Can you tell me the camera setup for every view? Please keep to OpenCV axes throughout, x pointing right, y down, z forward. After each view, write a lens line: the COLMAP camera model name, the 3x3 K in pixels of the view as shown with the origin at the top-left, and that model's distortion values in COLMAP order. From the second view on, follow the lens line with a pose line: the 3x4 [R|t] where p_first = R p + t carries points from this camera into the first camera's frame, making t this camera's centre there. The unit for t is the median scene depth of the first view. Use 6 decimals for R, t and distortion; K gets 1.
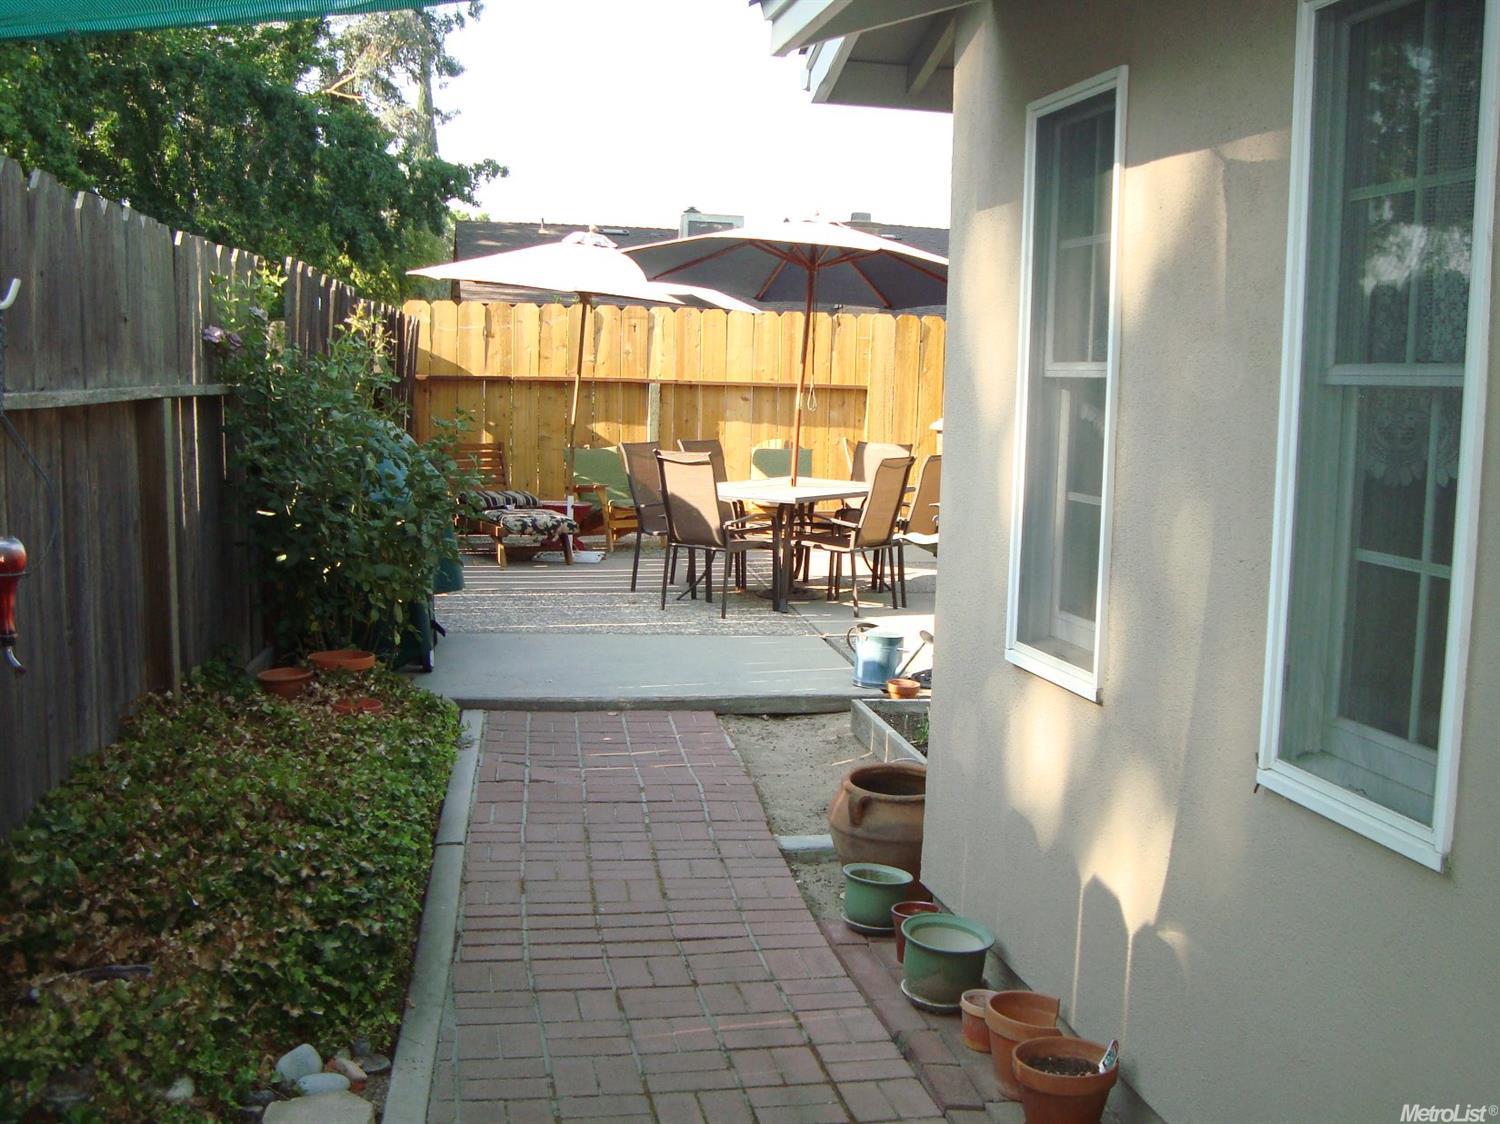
lens RADIAL K [[1660.8, 0, 771.3], [0, 1660.8, 539.3], [0, 0, 1]] dist [-0.126030, 0.112298]
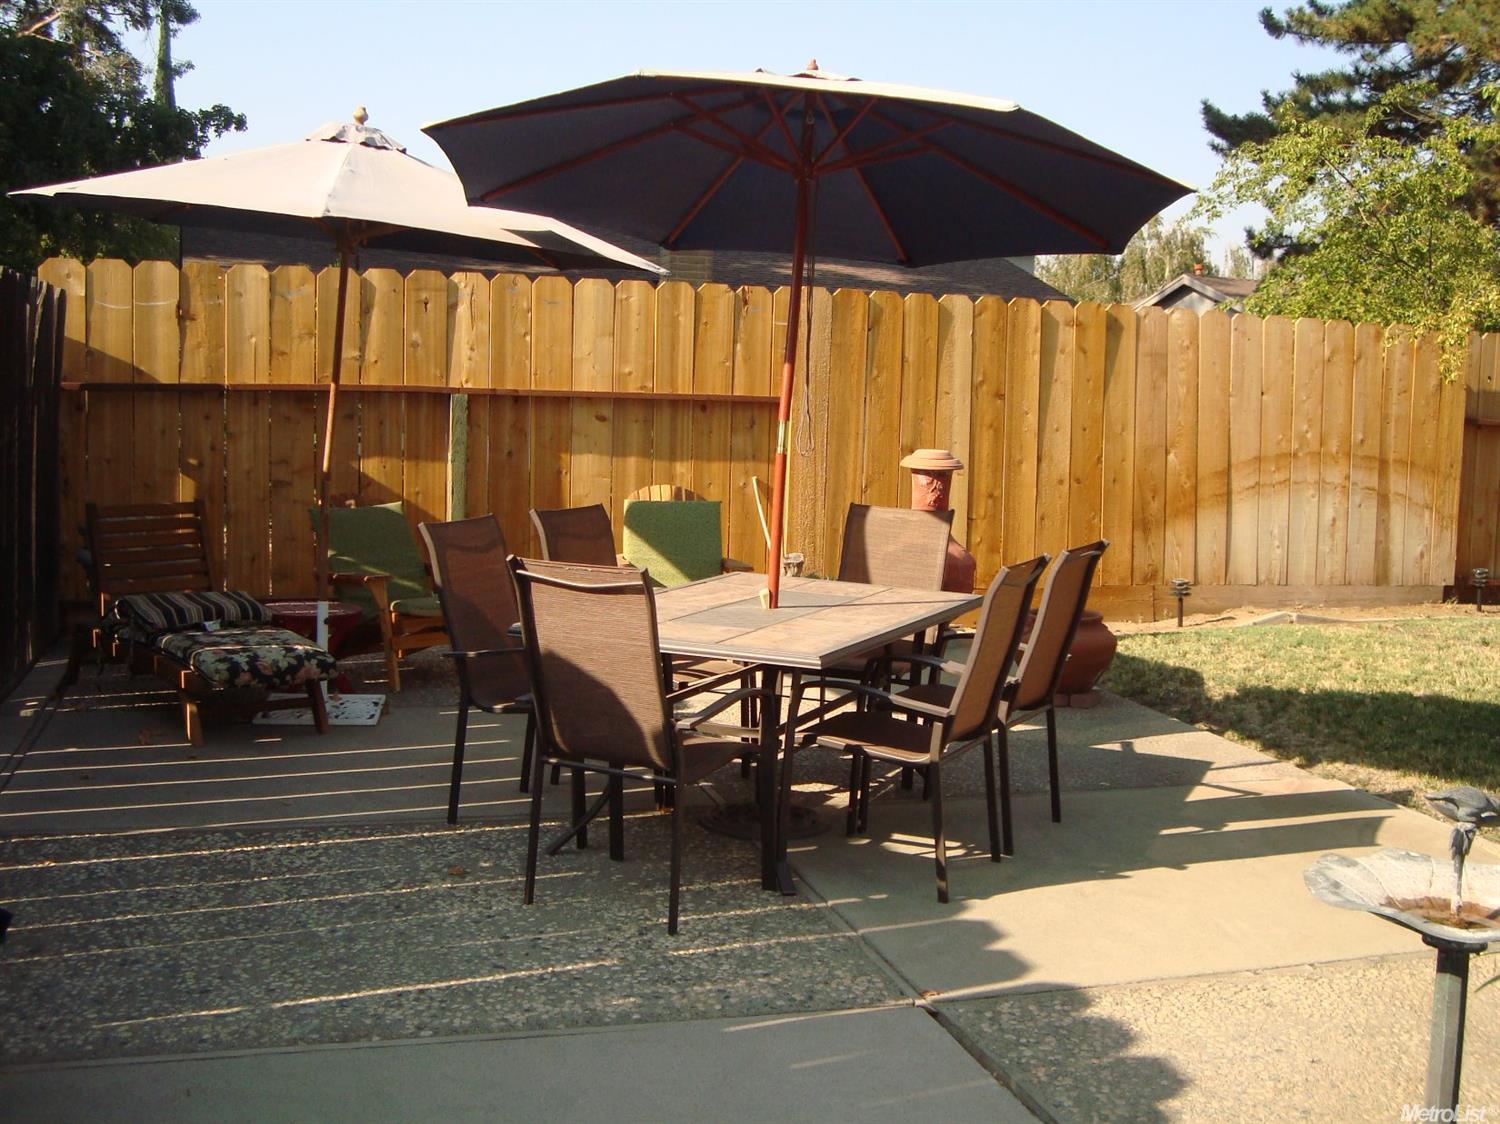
lens RADIAL K [[1660.8, 0, 771.3], [0, 1660.8, 539.3], [0, 0, 1]] dist [-0.126030, 0.112298]
pose [[0.989924, -0.011999, 0.141090, -0.043164], [0.011925, 0.999928, 0.001370, -0.039644], [-0.141097, 0.000326, 0.989996, 0.374122]]
